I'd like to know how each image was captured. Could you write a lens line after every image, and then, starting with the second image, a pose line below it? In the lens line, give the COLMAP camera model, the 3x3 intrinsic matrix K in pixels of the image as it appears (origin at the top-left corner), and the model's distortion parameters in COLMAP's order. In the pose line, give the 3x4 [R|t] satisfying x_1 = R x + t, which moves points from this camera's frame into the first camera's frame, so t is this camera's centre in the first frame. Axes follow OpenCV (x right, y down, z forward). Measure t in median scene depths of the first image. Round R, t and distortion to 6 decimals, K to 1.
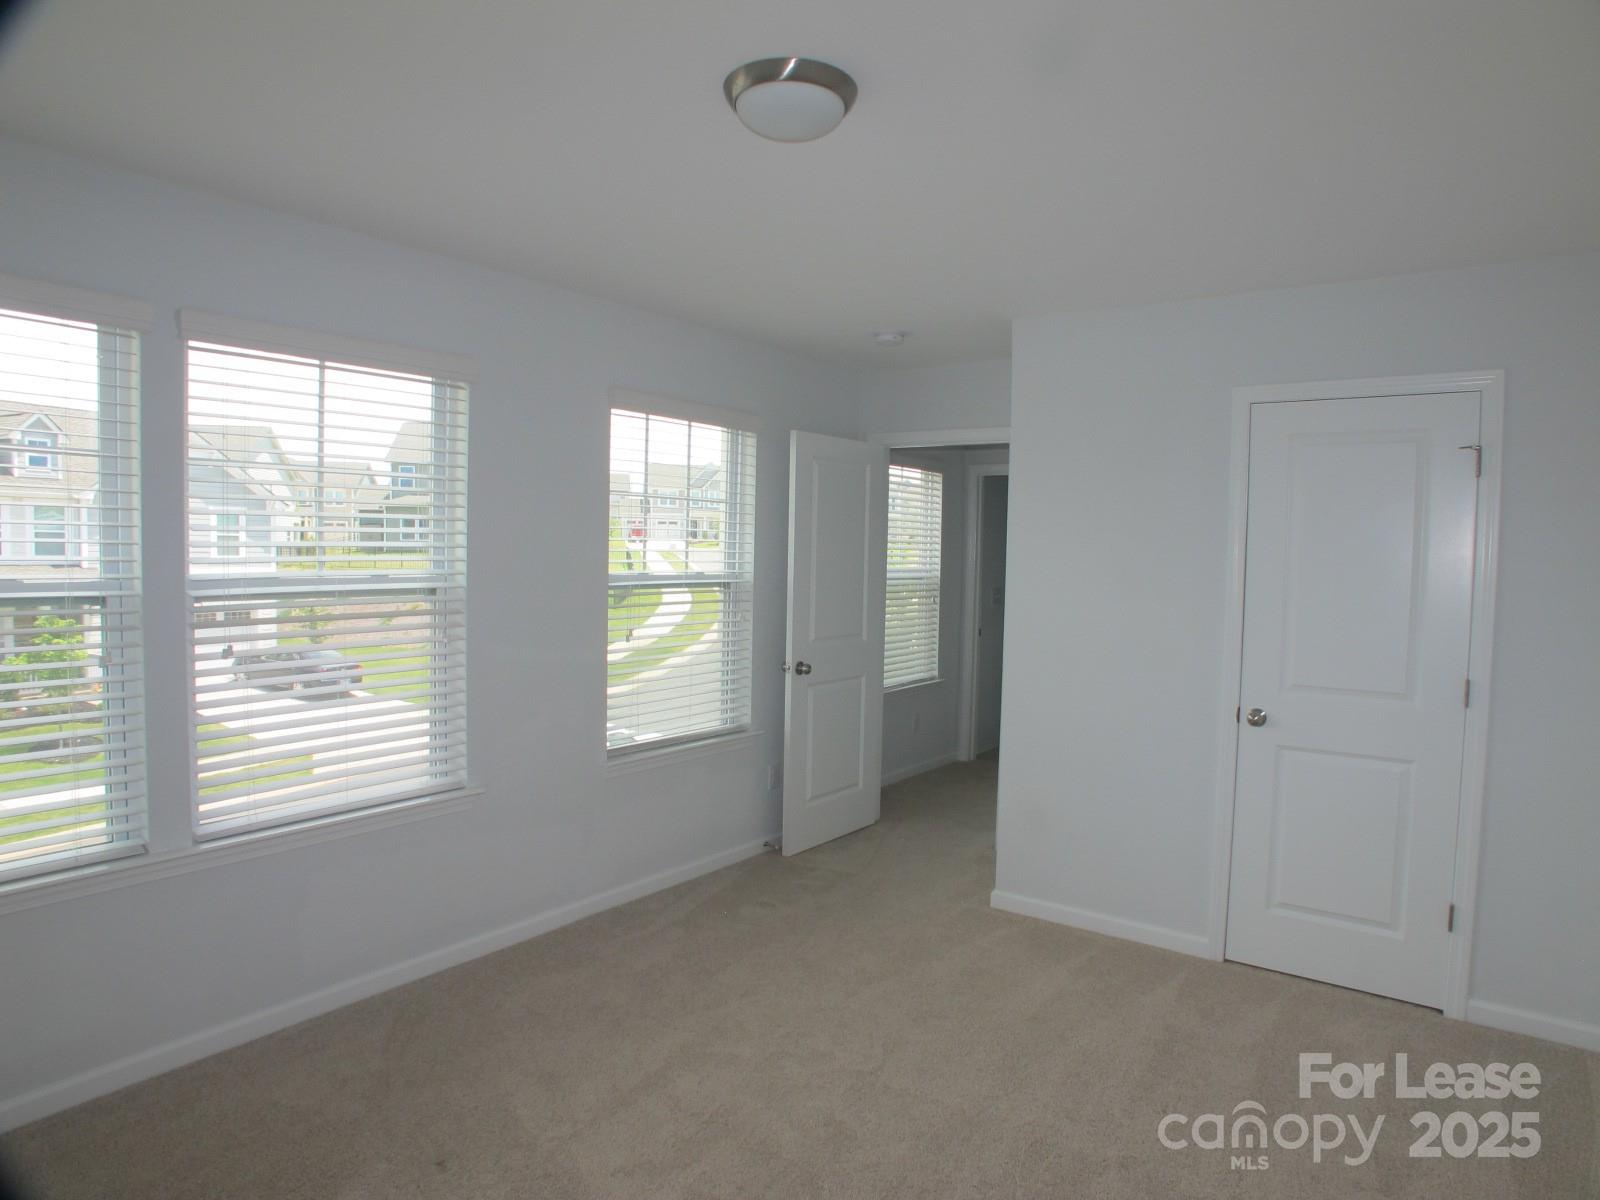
lens RADIAL K [[971.0, 0, 814.3], [0, 971.0, 604.1], [0, 0, 1]] dist [-0.128322, 0.063469]
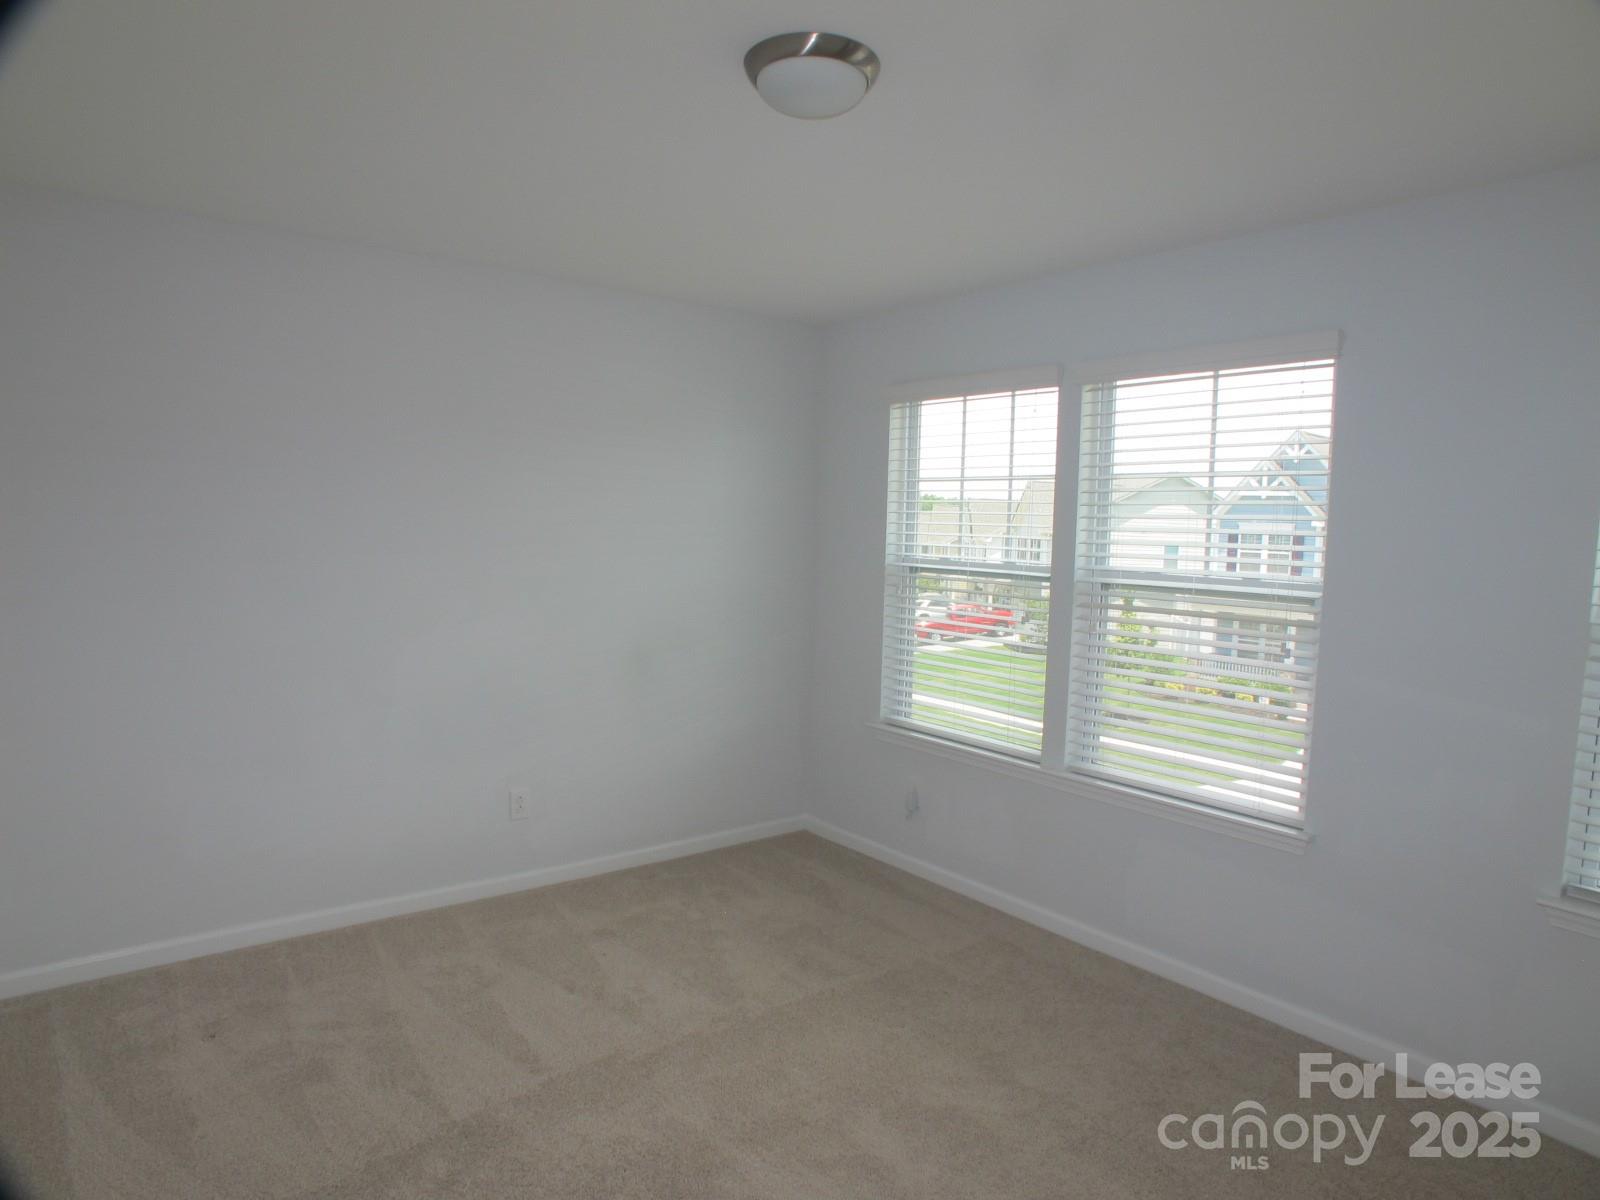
lens RADIAL K [[971.0, 0, 814.3], [0, 971.0, 604.1], [0, 0, 1]] dist [-0.128322, 0.063469]
pose [[-0.274645, 0.045814, -0.960454, 0.642382], [-0.094918, 0.992694, 0.074494, -0.036057], [0.956849, 0.111623, -0.268290, 0.894509]]
